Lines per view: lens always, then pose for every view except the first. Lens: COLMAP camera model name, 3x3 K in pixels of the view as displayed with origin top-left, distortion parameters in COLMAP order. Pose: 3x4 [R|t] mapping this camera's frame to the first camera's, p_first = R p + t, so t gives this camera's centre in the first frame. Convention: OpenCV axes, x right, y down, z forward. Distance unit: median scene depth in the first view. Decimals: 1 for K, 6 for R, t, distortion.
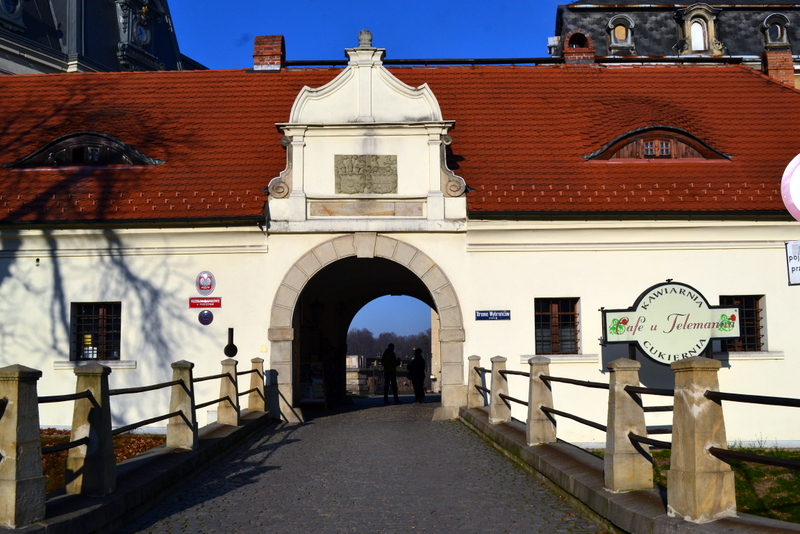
lens RADIAL K [[913.0, 0, 400.0], [0, 913.0, 267.0], [0, 0, 1]] dist [-0.017709, -0.032262]
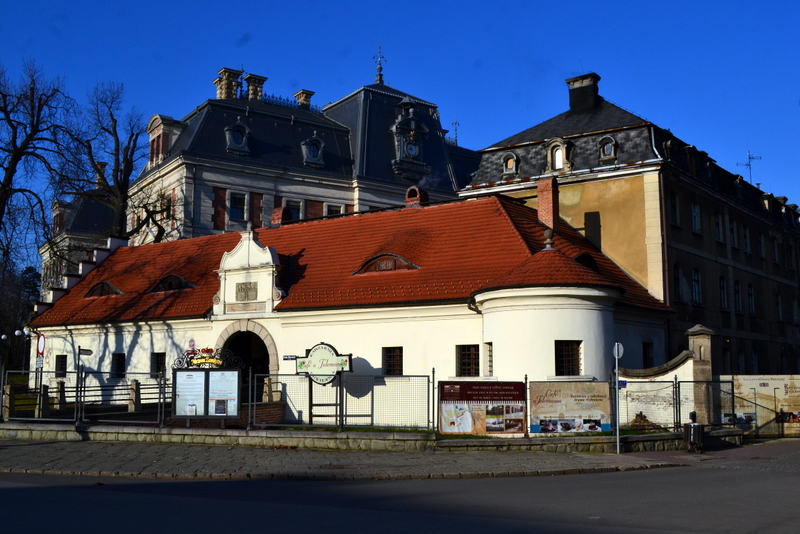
lens RADIAL K [[827.3, 0, 400.0], [0, 827.3, 267.0], [0, 0, 1]] dist [0.004097, 0.001994]
pose [[0.837641, -0.062351, -0.542651, 1.310924], [0.053104, 0.998053, -0.032705, -0.076480], [0.543634, -0.001422, 0.839321, -0.424221]]
